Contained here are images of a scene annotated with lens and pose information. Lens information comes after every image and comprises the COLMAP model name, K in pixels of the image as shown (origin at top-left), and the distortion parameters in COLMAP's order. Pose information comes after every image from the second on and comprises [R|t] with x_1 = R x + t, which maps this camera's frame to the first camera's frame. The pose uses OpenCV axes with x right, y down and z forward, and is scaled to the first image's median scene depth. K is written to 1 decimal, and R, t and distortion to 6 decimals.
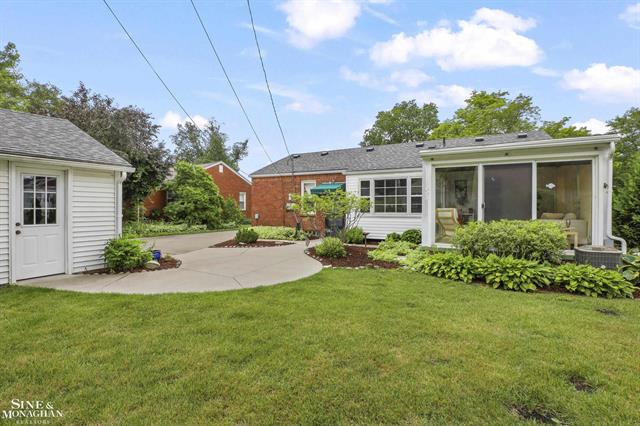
lens RADIAL K [[292.9, 0, 324.0], [0, 292.9, 218.3], [0, 0, 1]] dist [-0.042745, 0.012591]
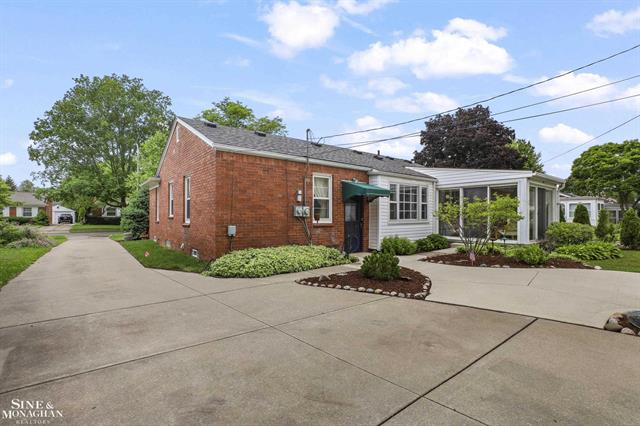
lens RADIAL K [[292.9, 0, 324.0], [0, 292.9, 218.3], [0, 0, 1]] dist [-0.042745, 0.012591]
pose [[0.408515, -0.009852, 0.912698, -0.773680], [0.028422, 0.999594, -0.001931, -0.027715], [-0.912309, 0.026730, 0.408629, 0.829833]]
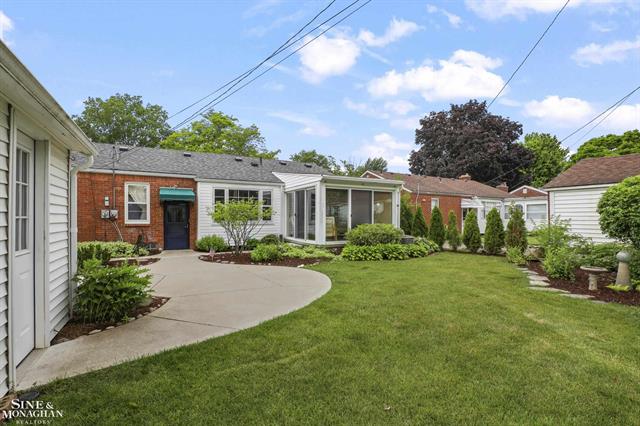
lens RADIAL K [[292.9, 0, 324.0], [0, 292.9, 218.3], [0, 0, 1]] dist [-0.042745, 0.012591]
pose [[0.538758, -0.006028, 0.842439, -0.515807], [0.027467, 0.999568, -0.010414, -0.007945], [-0.842012, 0.028750, 0.538691, 0.155329]]
